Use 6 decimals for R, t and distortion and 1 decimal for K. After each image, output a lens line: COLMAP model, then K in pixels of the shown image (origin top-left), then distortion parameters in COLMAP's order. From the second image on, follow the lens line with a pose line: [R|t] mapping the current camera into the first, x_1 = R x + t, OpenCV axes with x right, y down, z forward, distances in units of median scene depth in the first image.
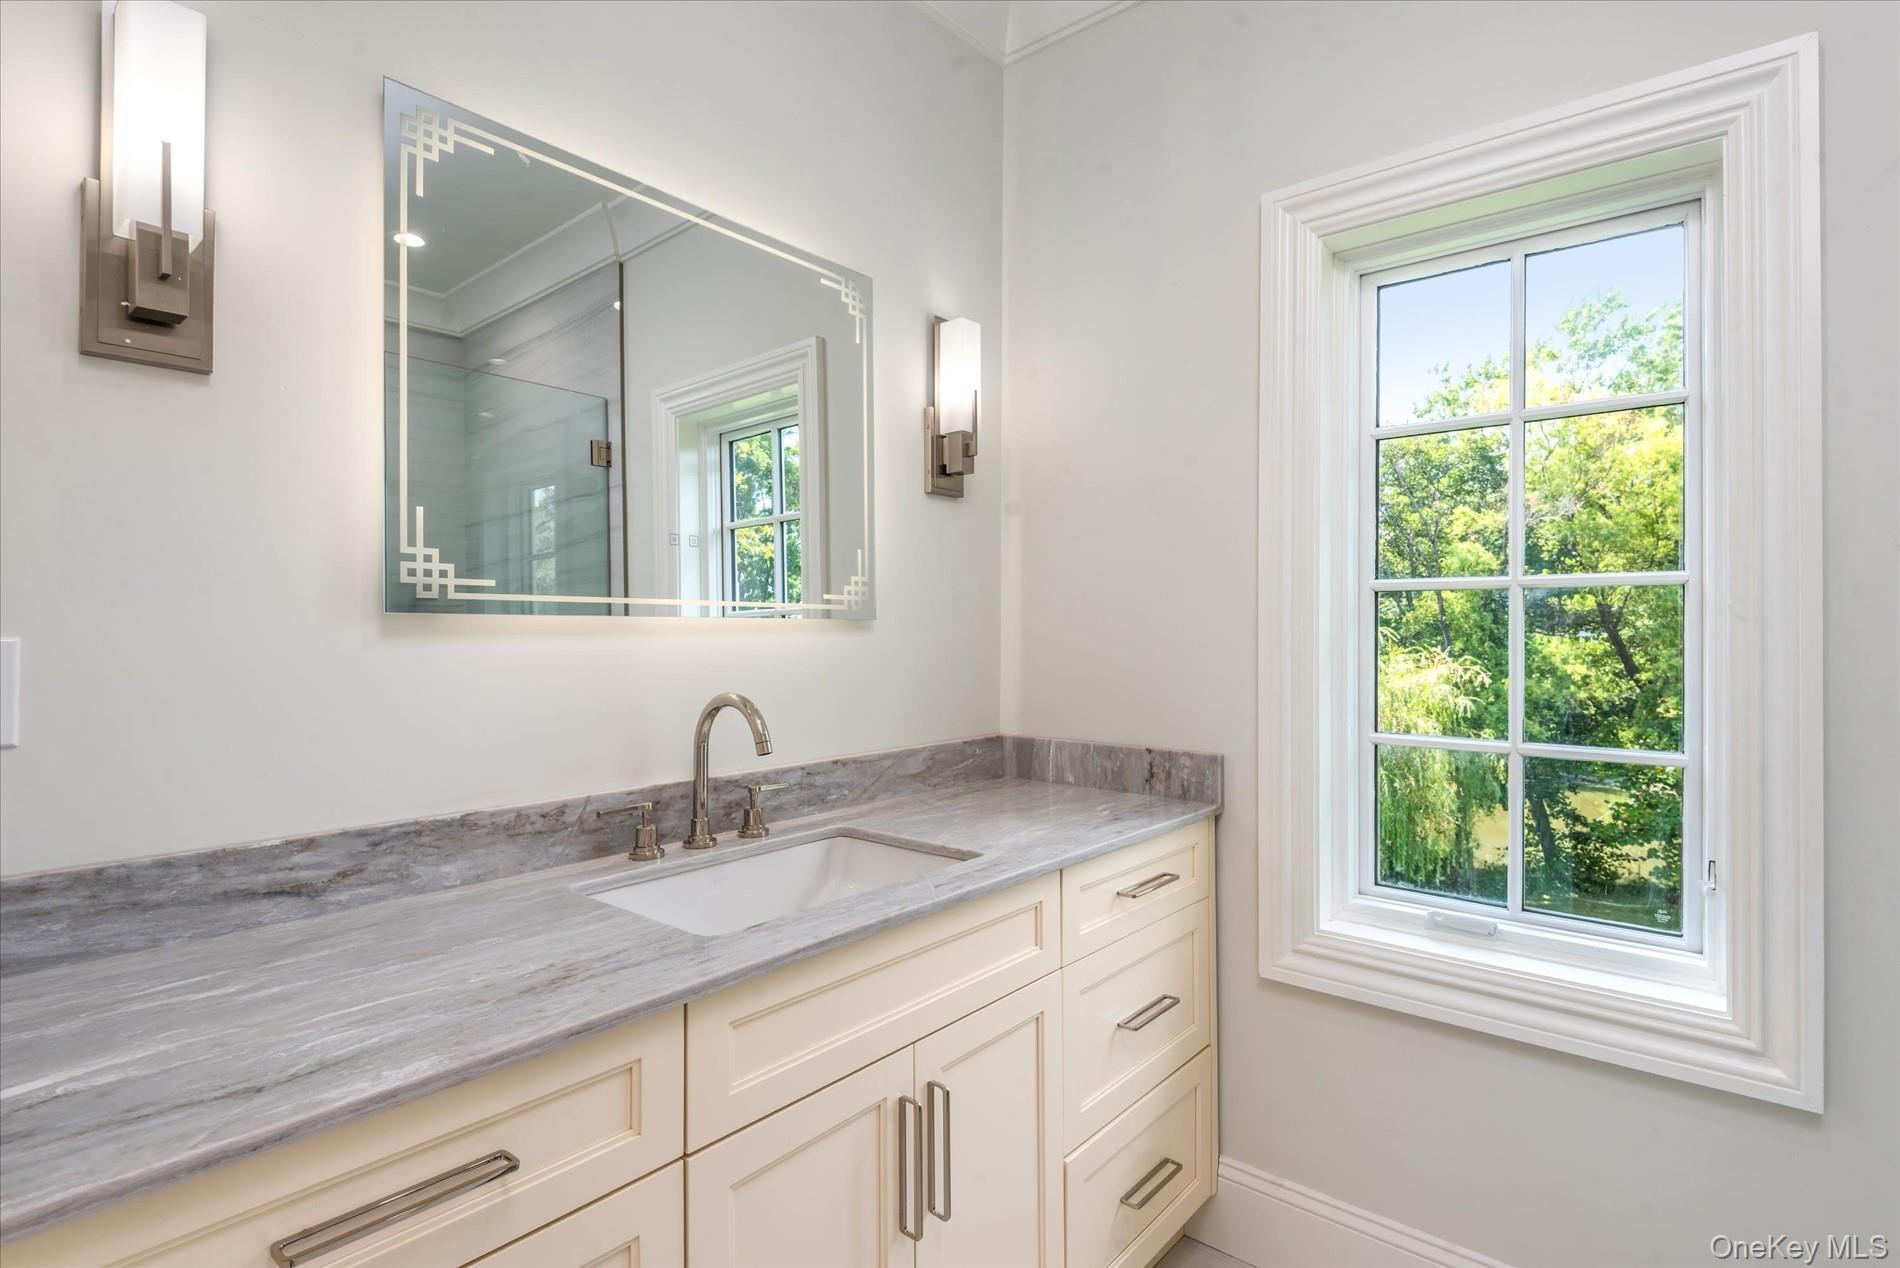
lens RADIAL K [[874.8, 0, 950.0], [0, 874.8, 634.0], [0, 0, 1]] dist [0.028618, -0.022682]
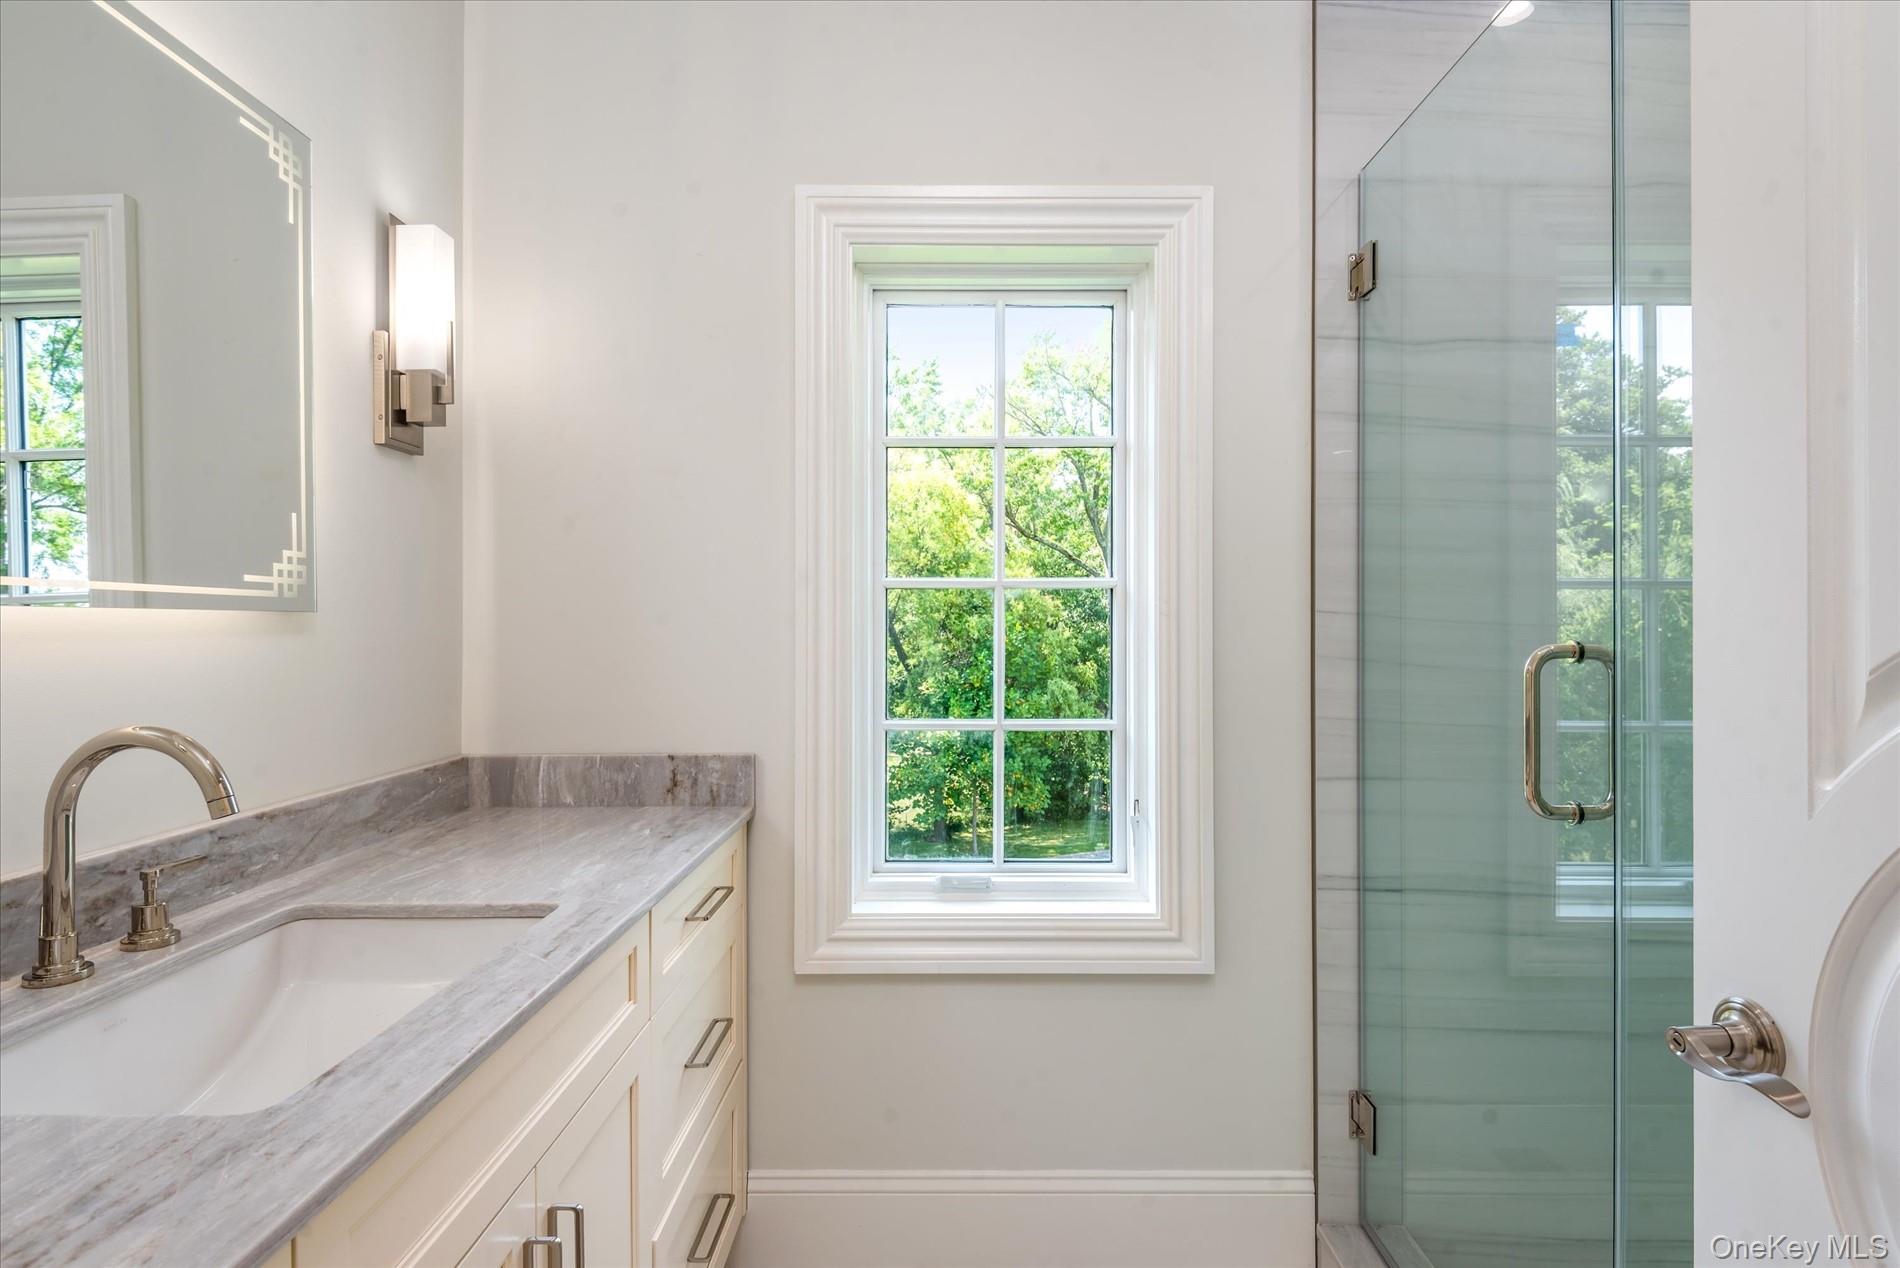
lens RADIAL K [[902.8, 0, 953.5], [0, 902.8, 630.4], [0, 0, 1]] dist [0.027924, -0.025201]
pose [[0.784442, -0.006772, 0.620166, -0.143193], [0.006133, 0.999976, 0.003161, -0.000214], [-0.620172, 0.001324, 0.784465, 0.090265]]
